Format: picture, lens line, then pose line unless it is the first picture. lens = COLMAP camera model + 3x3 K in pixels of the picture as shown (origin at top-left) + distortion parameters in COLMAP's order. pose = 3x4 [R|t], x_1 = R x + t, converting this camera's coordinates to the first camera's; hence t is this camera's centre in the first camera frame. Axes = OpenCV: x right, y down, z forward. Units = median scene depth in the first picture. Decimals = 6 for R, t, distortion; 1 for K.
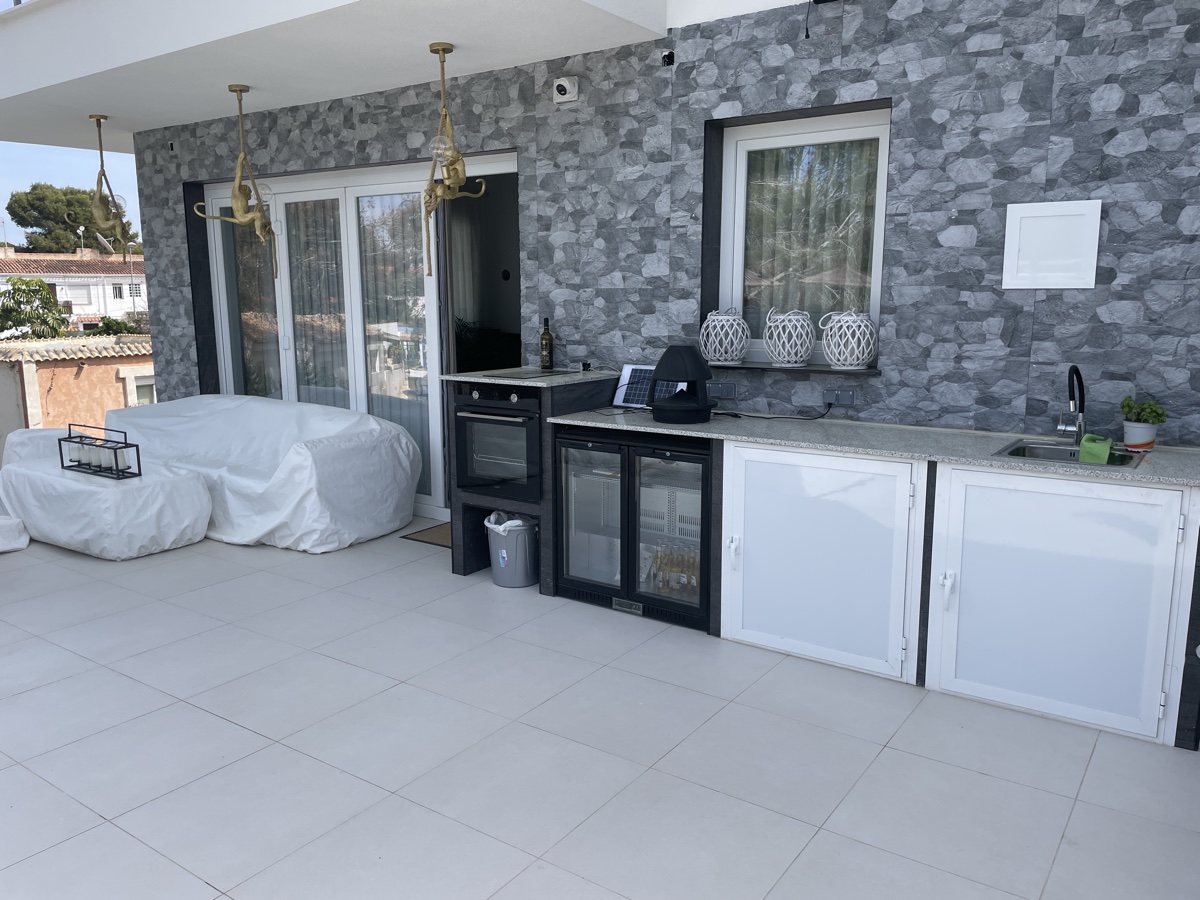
lens RADIAL K [[916.1, 0, 603.4], [0, 916.1, 459.7], [0, 0, 1]] dist [0.063508, -0.054775]
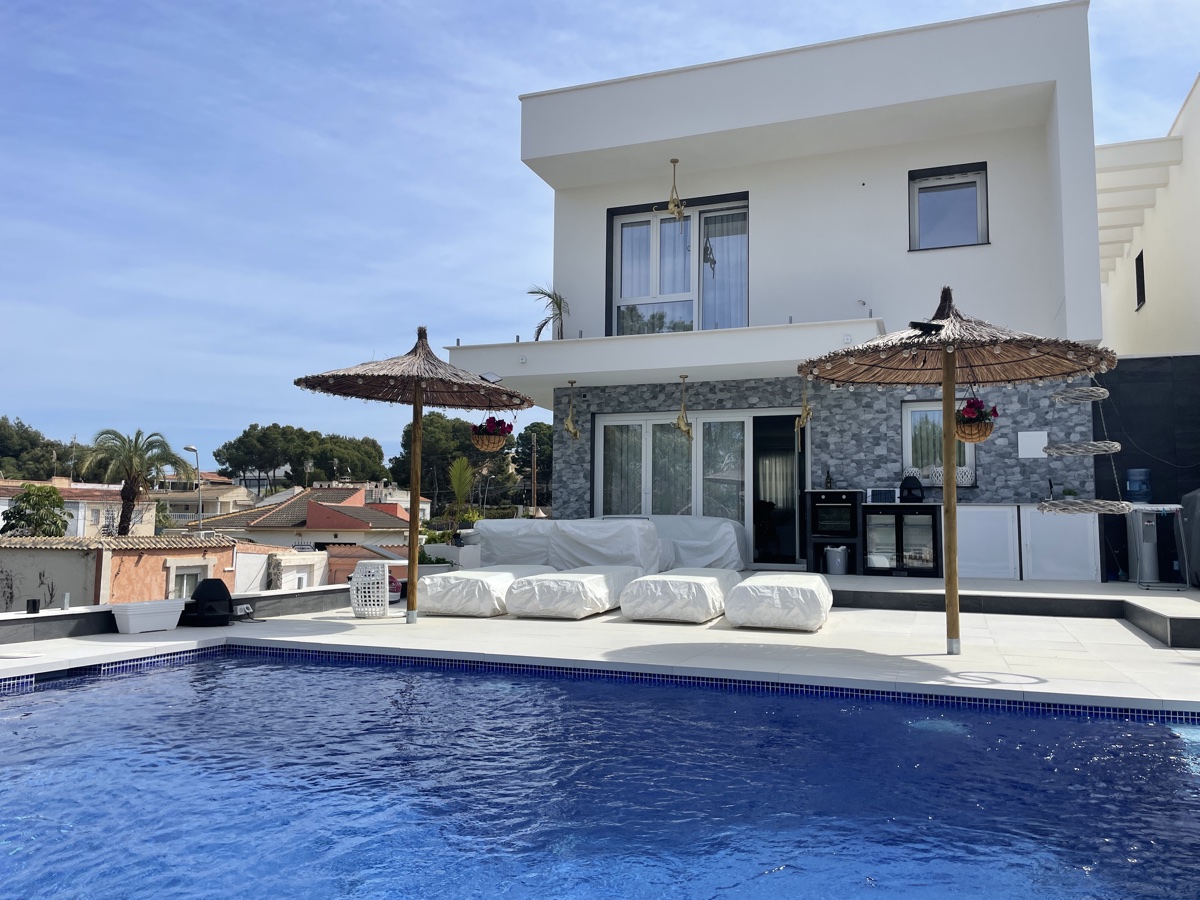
lens RADIAL K [[916.1, 0, 594.5], [0, 916.1, 446.3], [0, 0, 1]] dist [0.063508, -0.054775]
pose [[0.969706, 0.035685, 0.241653, -1.354761], [0.031034, 0.963258, -0.266778, 0.448245], [-0.242295, 0.266196, 0.932970, -1.244918]]
